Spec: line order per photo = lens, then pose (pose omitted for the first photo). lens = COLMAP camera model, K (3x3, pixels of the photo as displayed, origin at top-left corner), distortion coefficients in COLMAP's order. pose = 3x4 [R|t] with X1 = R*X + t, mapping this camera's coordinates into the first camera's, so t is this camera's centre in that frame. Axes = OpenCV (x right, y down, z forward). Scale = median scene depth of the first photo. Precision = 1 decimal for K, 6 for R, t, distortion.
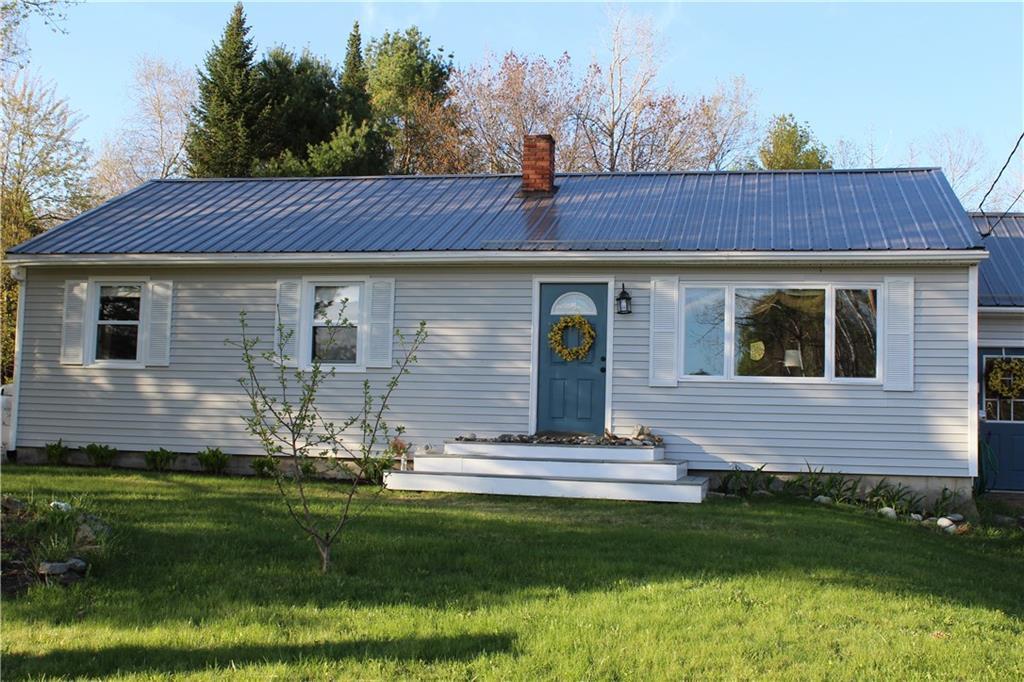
lens RADIAL K [[1264.3, 0, 511.8], [0, 1264.3, 338.5], [0, 0, 1]] dist [-0.090092, 0.000000]
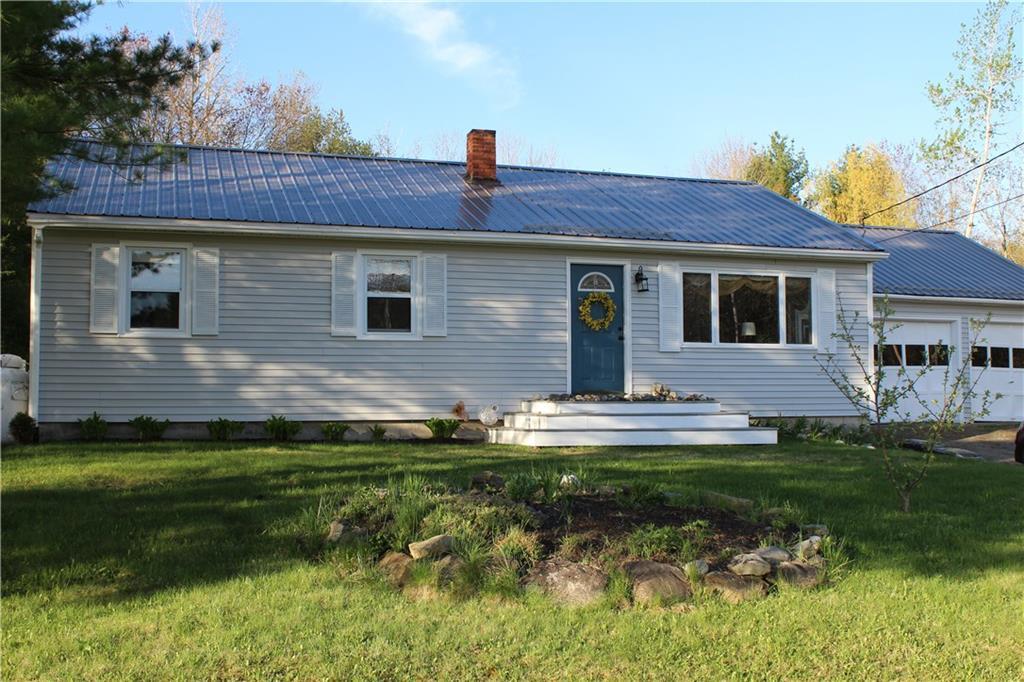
lens RADIAL K [[1113.6, 0, 514.2], [0, 1113.6, 345.4], [0, 0, 1]] dist [-0.124709, 0.000000]
pose [[0.862245, -0.006135, 0.506454, -0.524493], [-0.015445, 0.999143, 0.038397, -0.006979], [-0.506256, -0.040930, 0.861411, 0.137077]]
